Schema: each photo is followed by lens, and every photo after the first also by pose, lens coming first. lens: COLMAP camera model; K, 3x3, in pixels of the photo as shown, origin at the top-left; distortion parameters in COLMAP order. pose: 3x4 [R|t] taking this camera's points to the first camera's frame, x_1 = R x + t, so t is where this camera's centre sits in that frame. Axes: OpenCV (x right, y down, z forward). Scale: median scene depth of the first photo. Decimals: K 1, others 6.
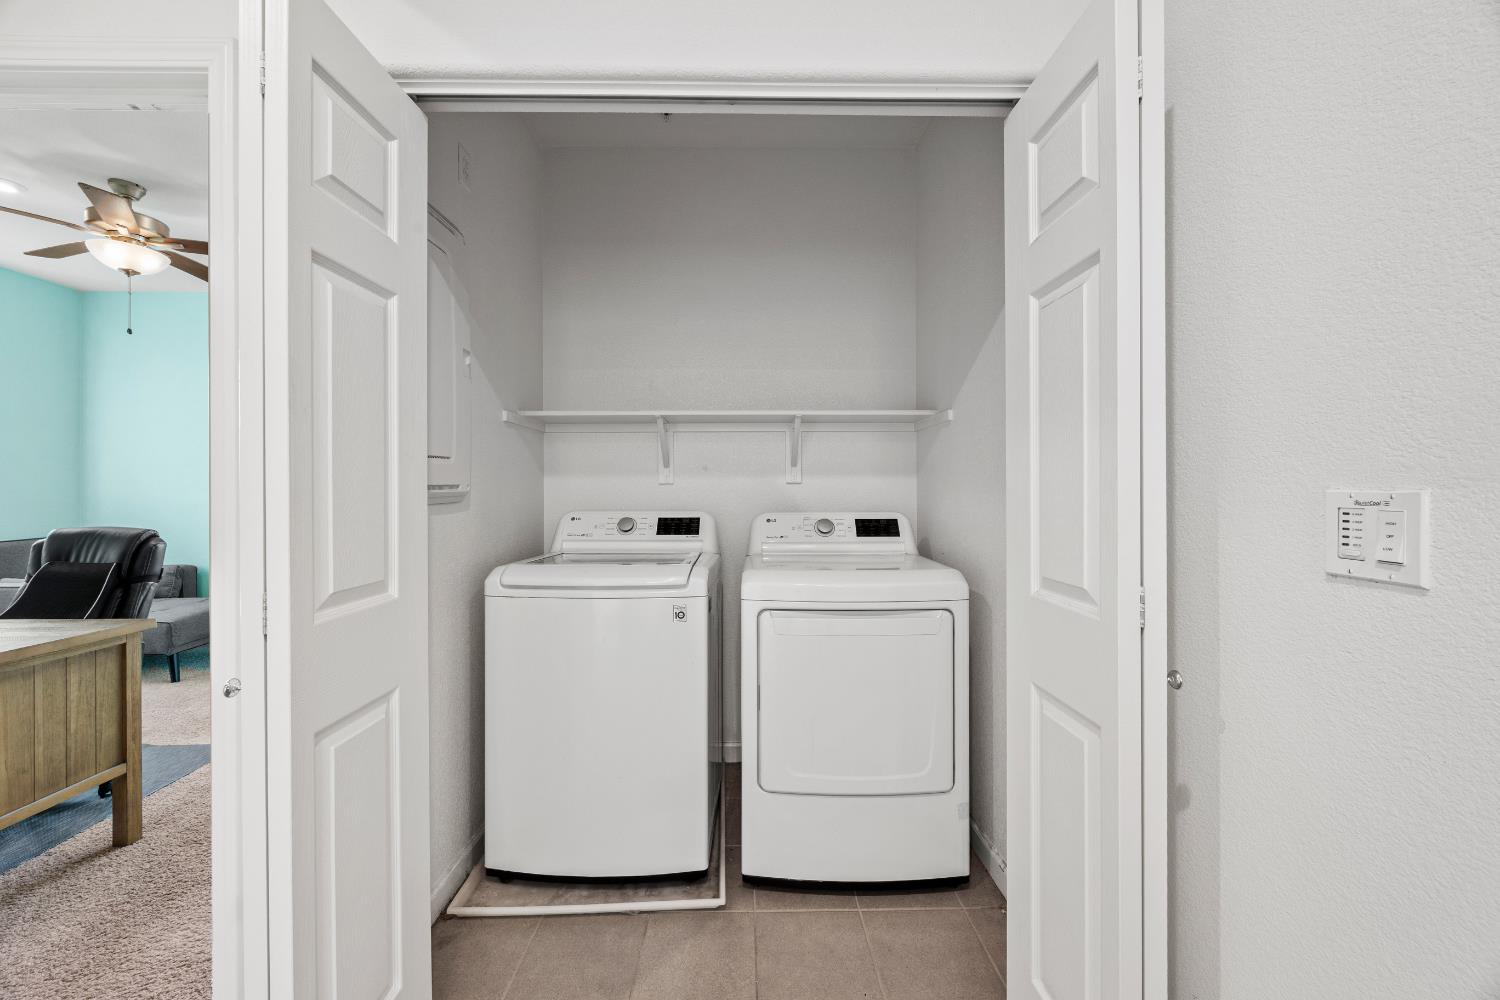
lens RADIAL K [[568.1, 0, 752.4], [0, 568.1, 496.6], [0, 0, 1]] dist [-0.005269, 0.000523]
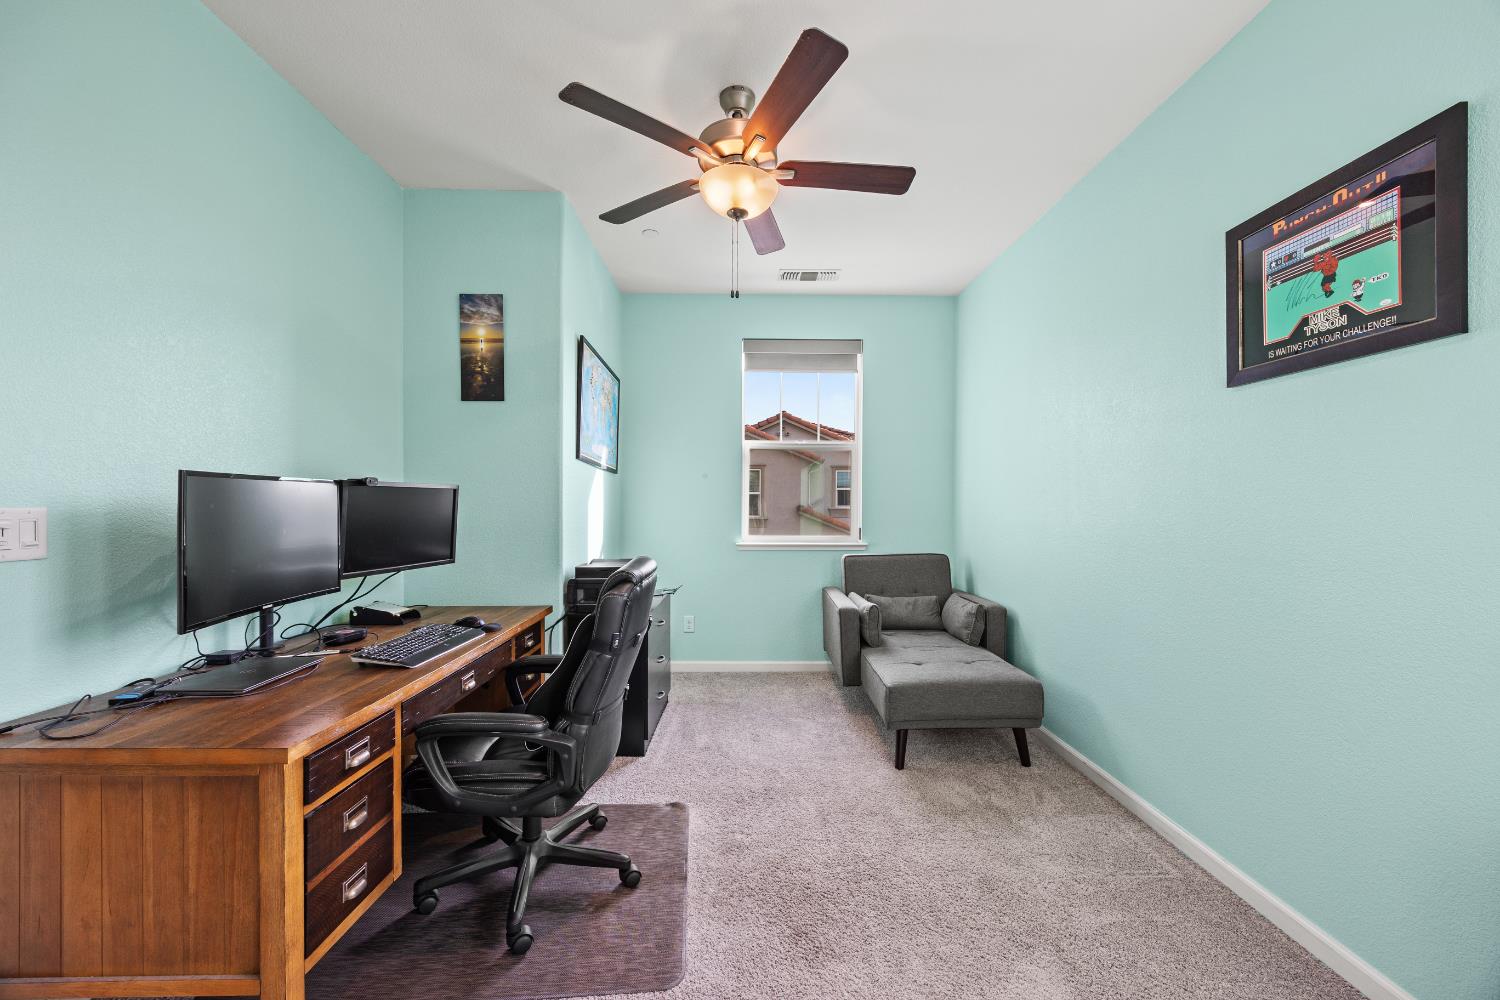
lens RADIAL K [[568.1, 0, 751.6], [0, 568.1, 506.3], [0, 0, 1]] dist [-0.005269, 0.000523]
pose [[0.001829, -0.008037, -0.999966, -0.568651], [-0.000954, 0.999967, -0.008038, -0.019358], [0.999998, 0.000968, 0.001821, 1.674817]]
